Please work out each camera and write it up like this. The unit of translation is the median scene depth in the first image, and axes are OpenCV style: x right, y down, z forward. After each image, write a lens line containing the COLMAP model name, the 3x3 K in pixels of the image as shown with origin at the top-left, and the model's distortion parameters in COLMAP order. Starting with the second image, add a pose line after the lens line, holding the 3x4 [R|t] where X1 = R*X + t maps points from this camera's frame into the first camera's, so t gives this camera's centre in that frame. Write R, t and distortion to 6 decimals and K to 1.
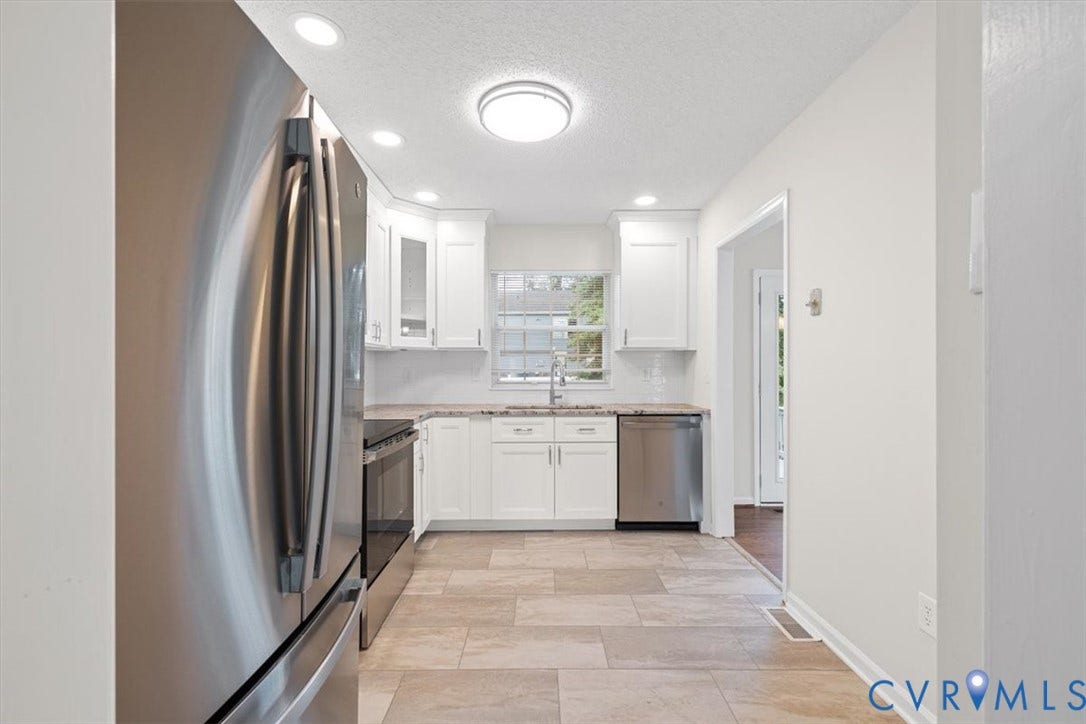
lens RADIAL K [[461.6, 0, 544.2], [0, 461.6, 361.9], [0, 0, 1]] dist [-0.002551, -0.000305]
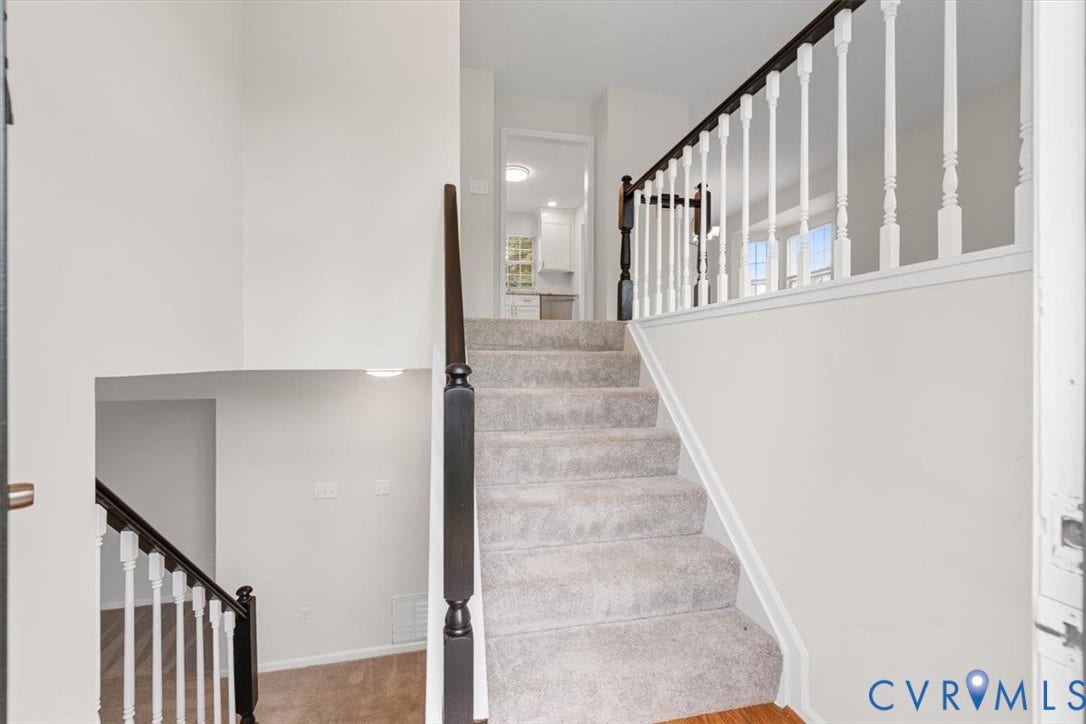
lens RADIAL K [[461.6, 0, 544.0], [0, 461.6, 356.9], [0, 0, 1]] dist [-0.002551, -0.000305]
pose [[0.978365, 0.001076, 0.206882, -0.309128], [-0.002261, 0.999982, 0.005490, 0.420304], [-0.206872, -0.005839, 0.978351, -1.305093]]
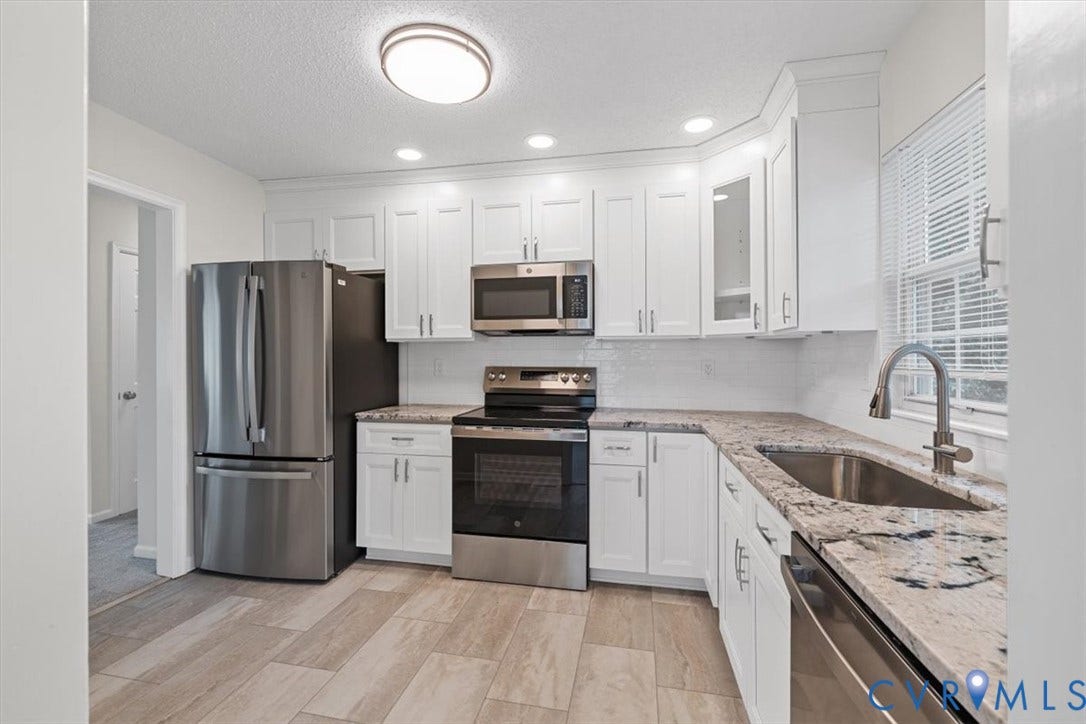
lens RADIAL K [[461.6, 0, 540.8], [0, 461.6, 359.7], [0, 0, 1]] dist [-0.002551, -0.000305]
pose [[-0.209947, -0.000059, -0.977713, 0.445199], [-0.002729, 0.999996, 0.000526, 0.008563], [0.977709, 0.002778, -0.209946, 0.821500]]
